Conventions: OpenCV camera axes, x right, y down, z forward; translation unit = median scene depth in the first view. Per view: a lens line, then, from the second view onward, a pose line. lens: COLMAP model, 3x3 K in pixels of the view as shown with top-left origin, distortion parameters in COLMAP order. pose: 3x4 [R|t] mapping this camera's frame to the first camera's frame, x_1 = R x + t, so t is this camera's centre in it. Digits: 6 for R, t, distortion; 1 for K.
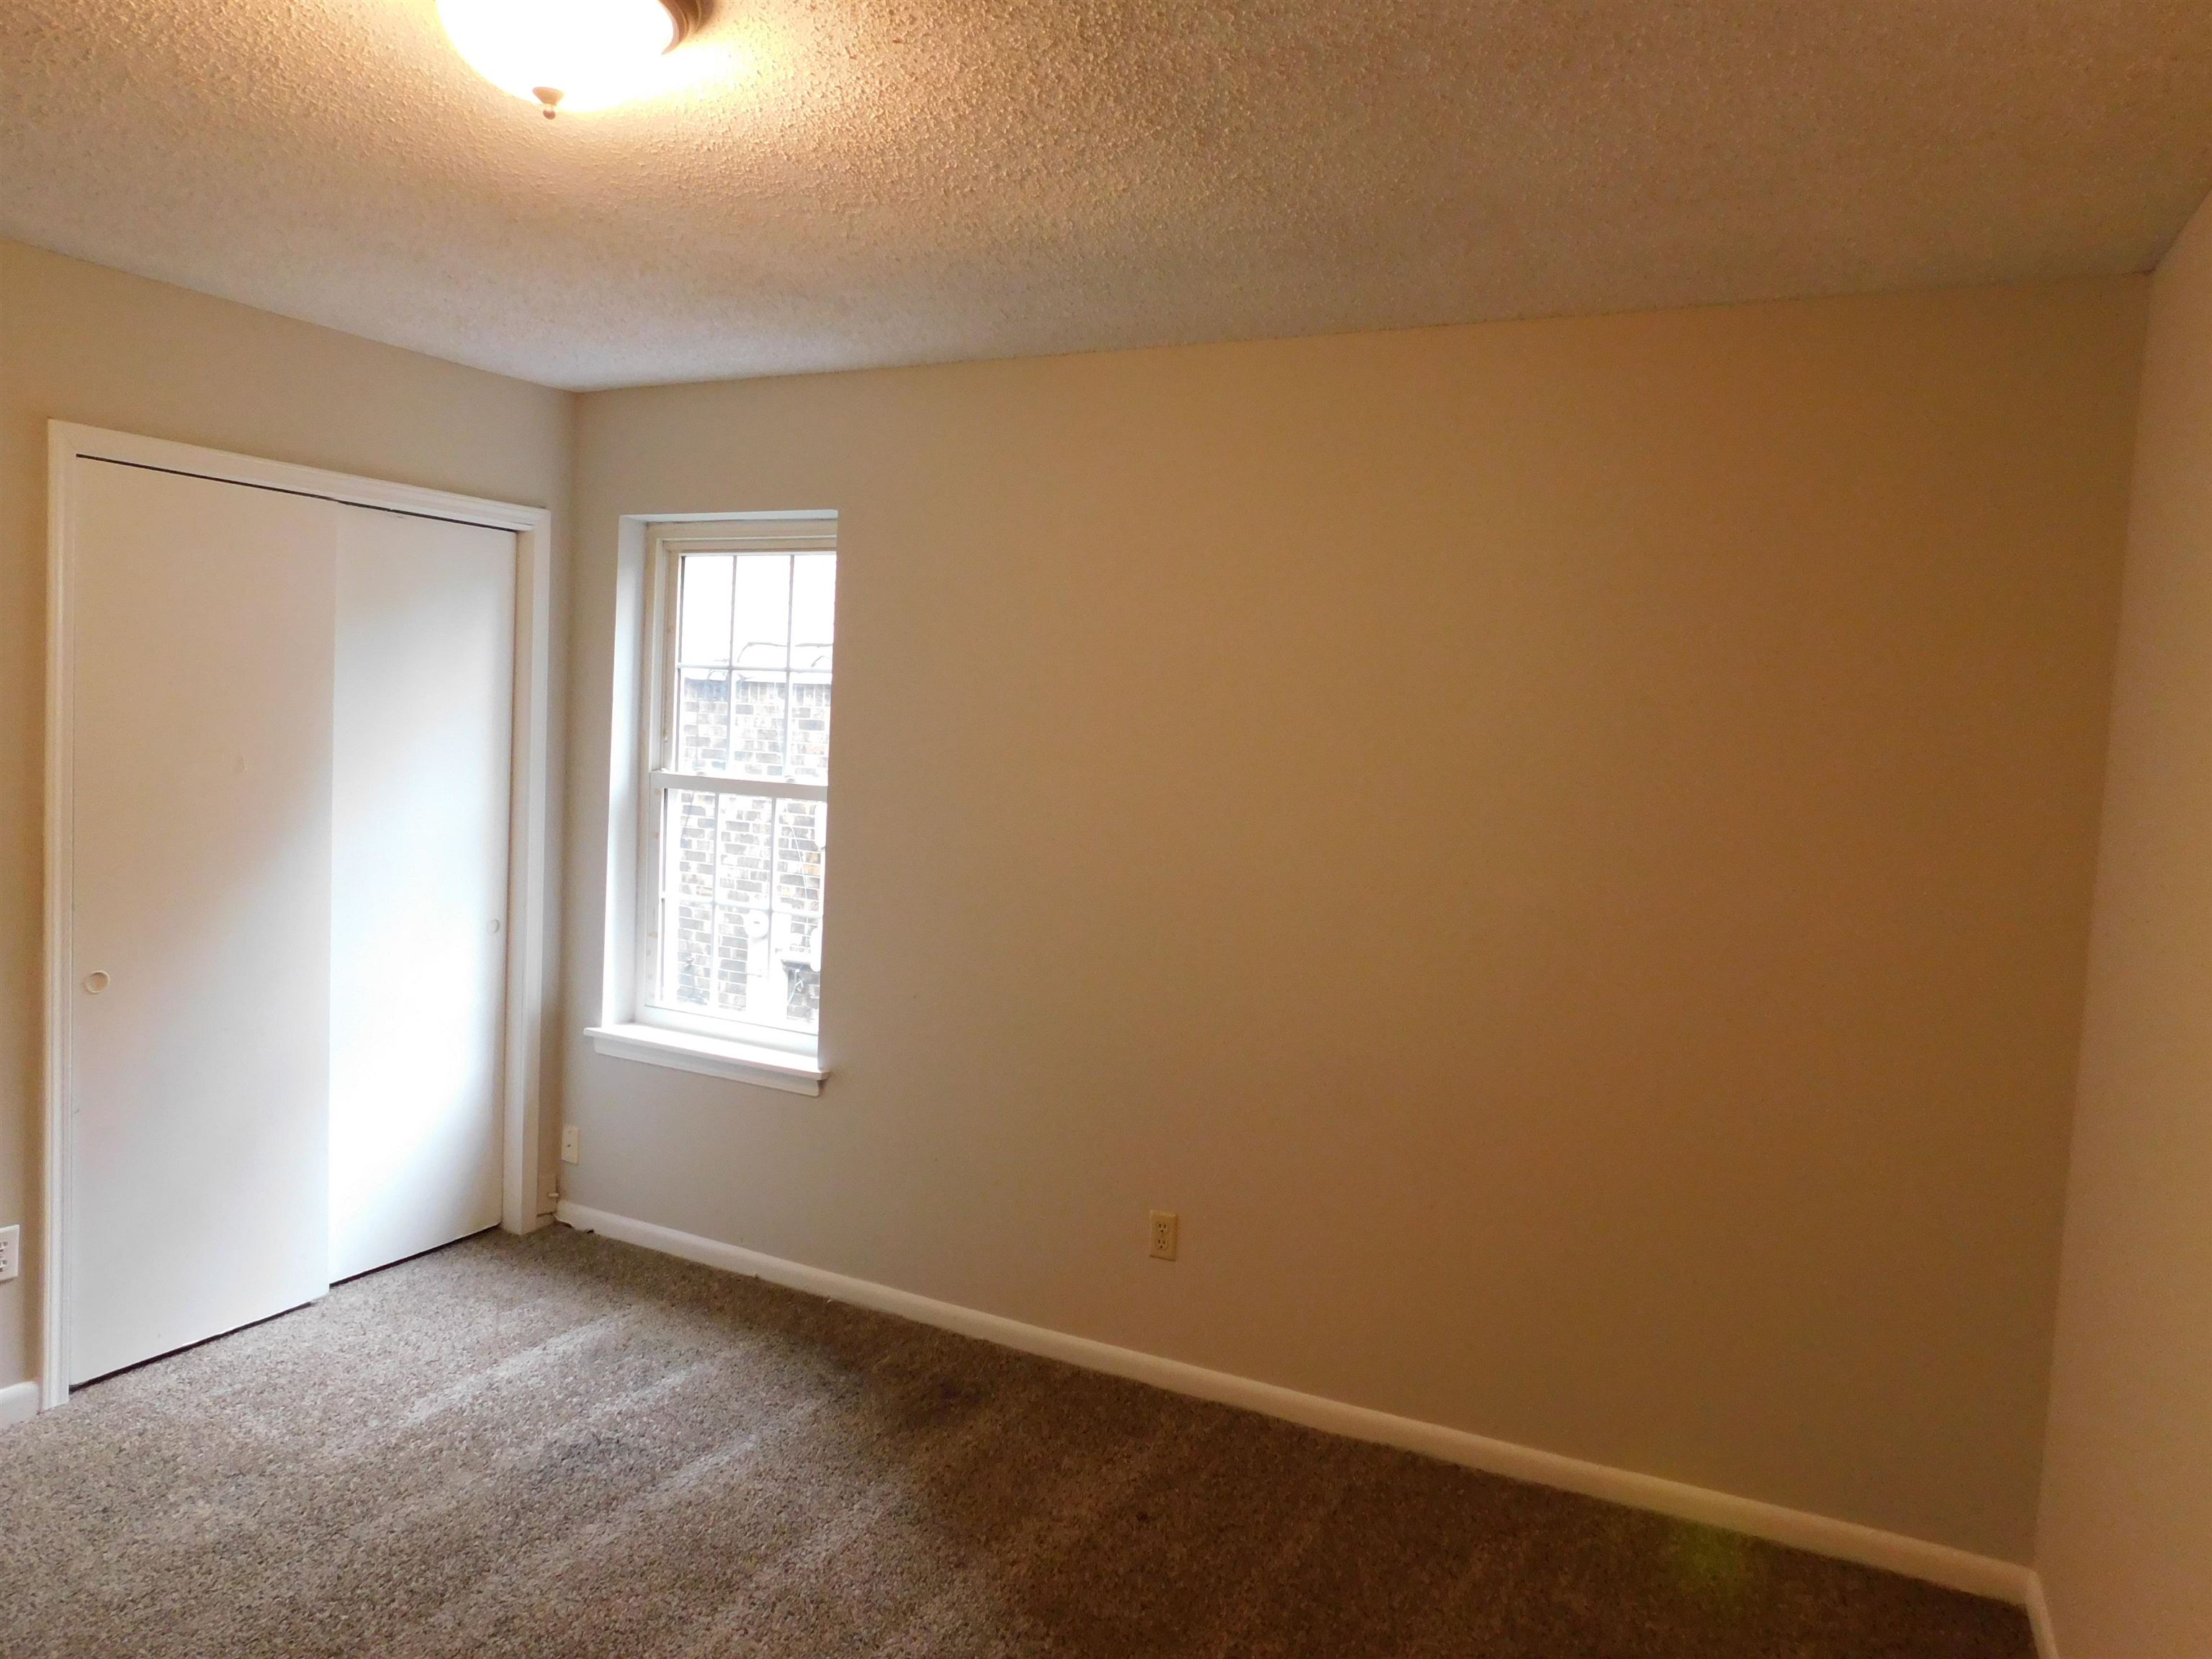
lens RADIAL K [[1458.7, 0, 1102.4], [0, 1458.7, 828.8], [0, 0, 1]] dist [-0.050735, 0.051829]
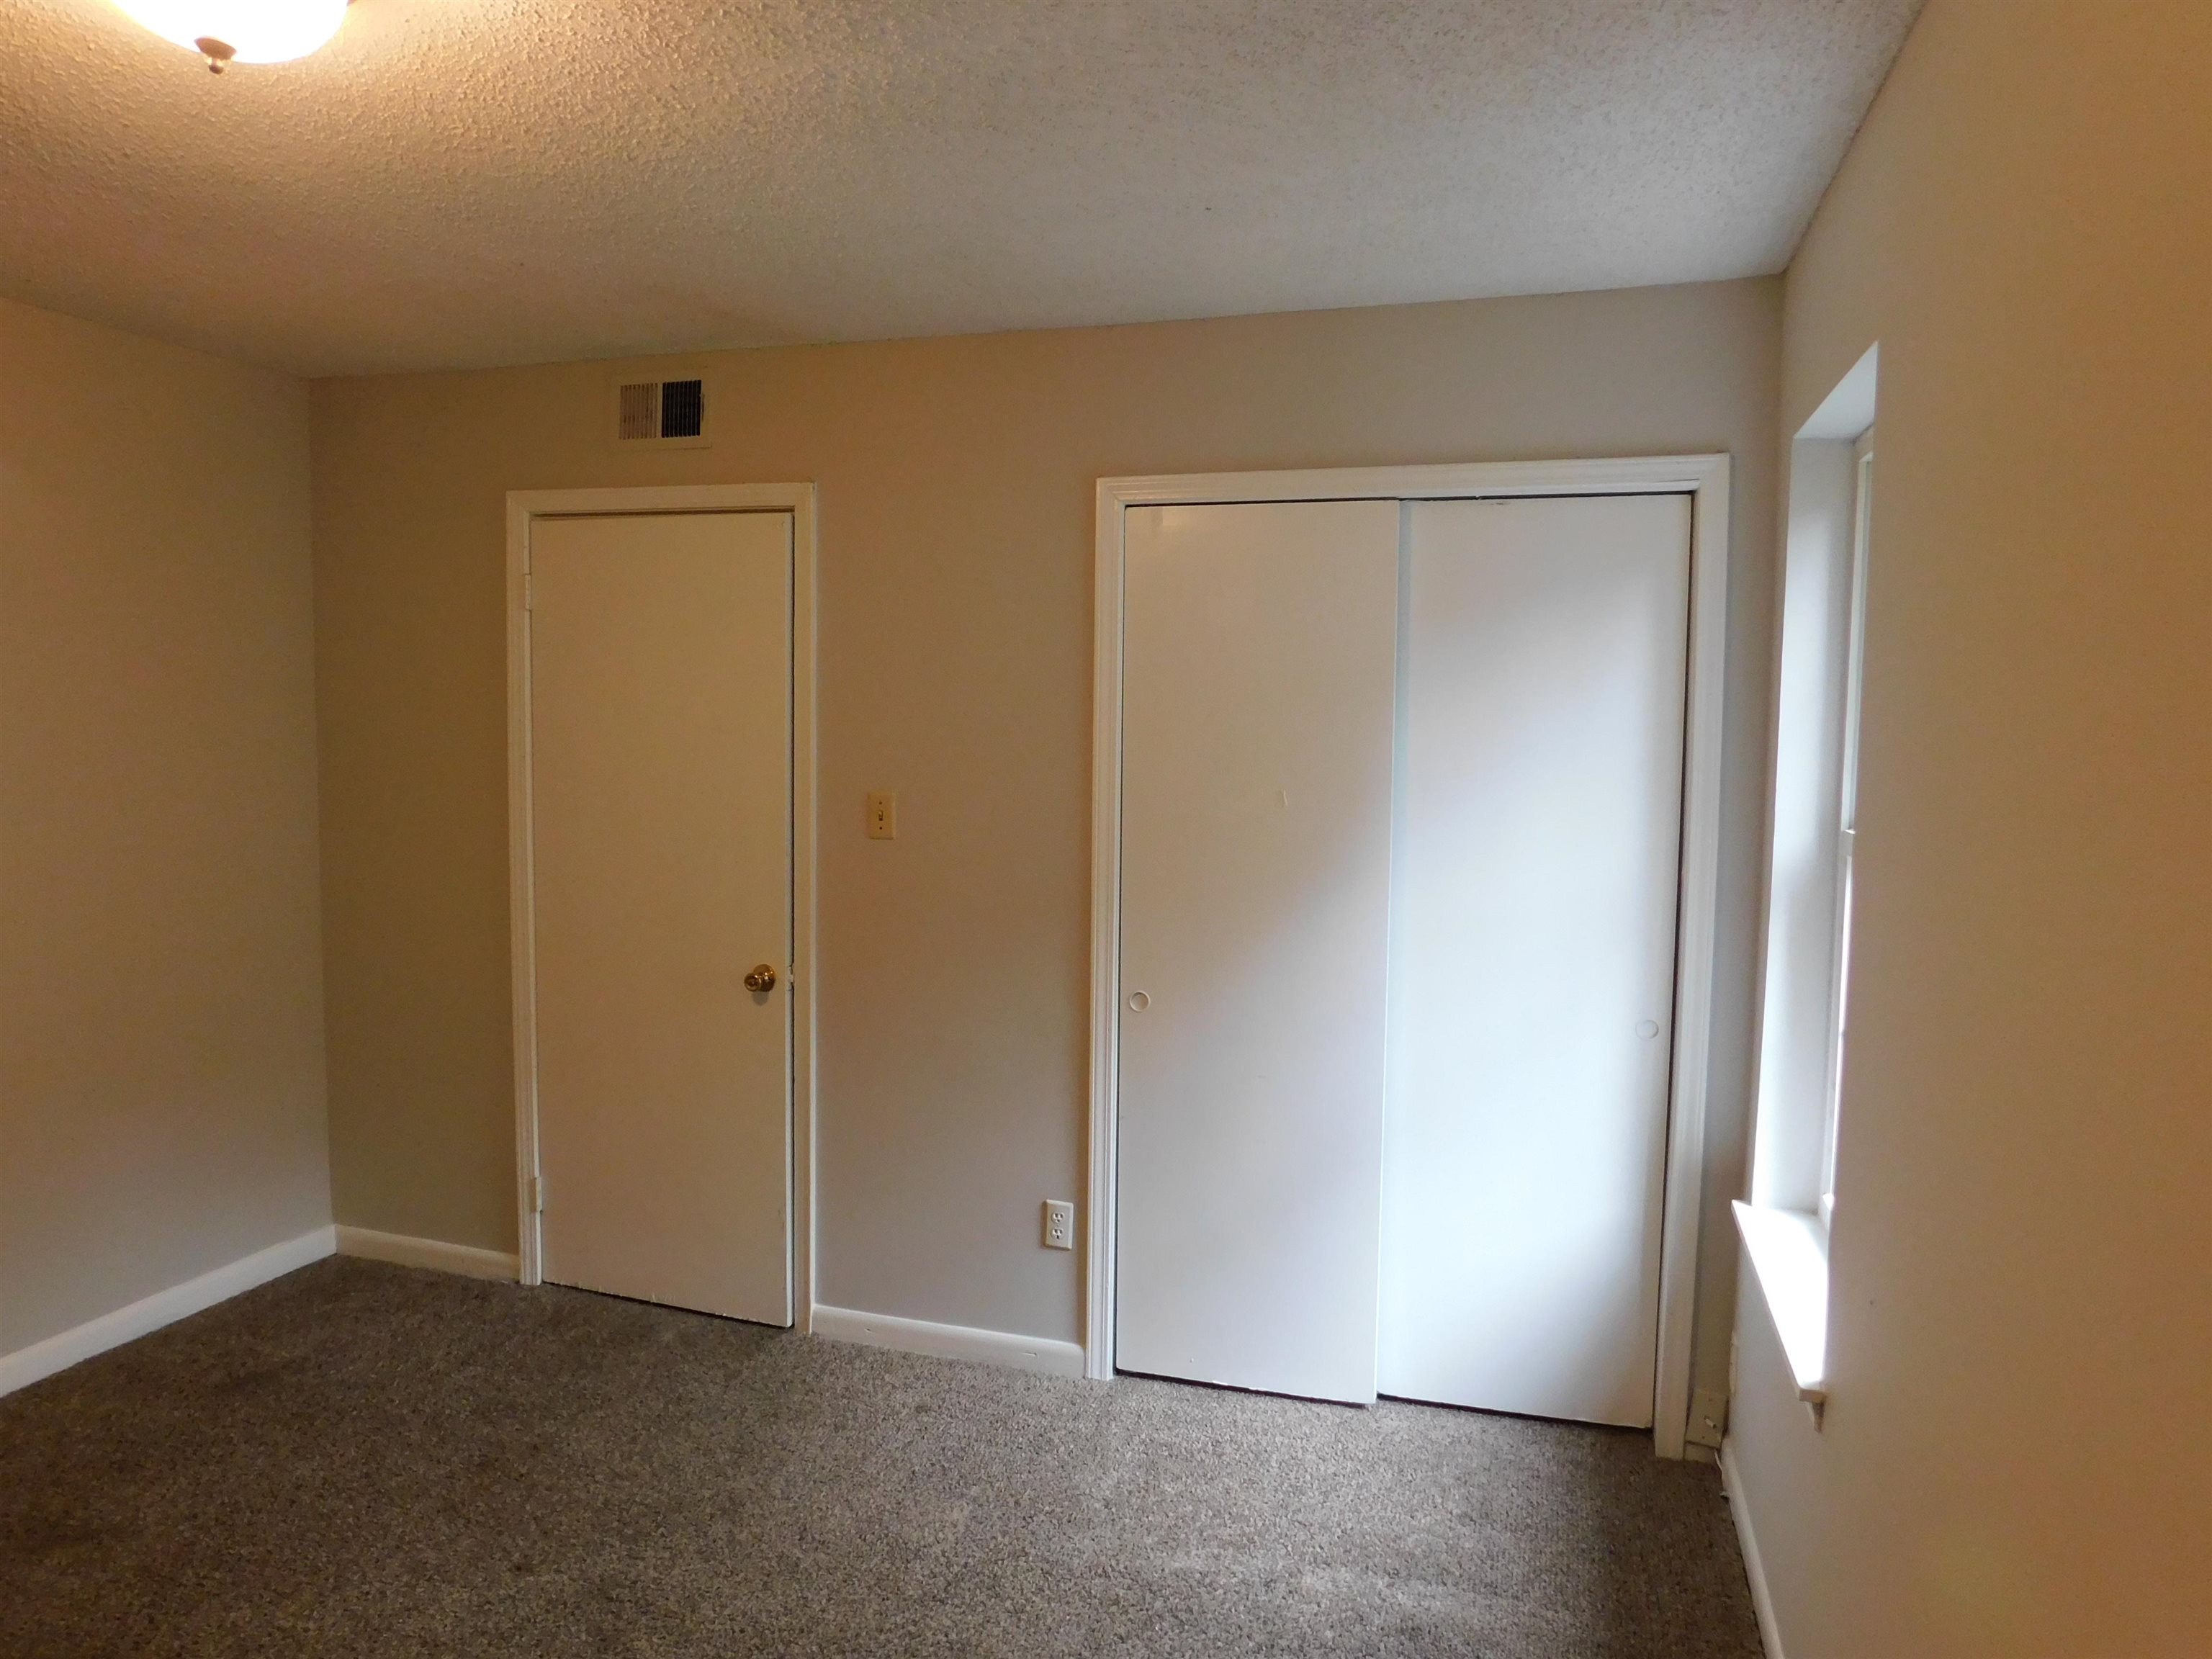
lens RADIAL K [[1458.7, 0, 1105.5], [0, 1458.7, 837.1], [0, 0, 1]] dist [-0.050735, 0.051829]
pose [[0.175059, 0.034981, -0.983936, 0.303027], [-0.076582, 0.996825, 0.021814, -0.030469], [0.981575, 0.071534, 0.177182, 0.683848]]
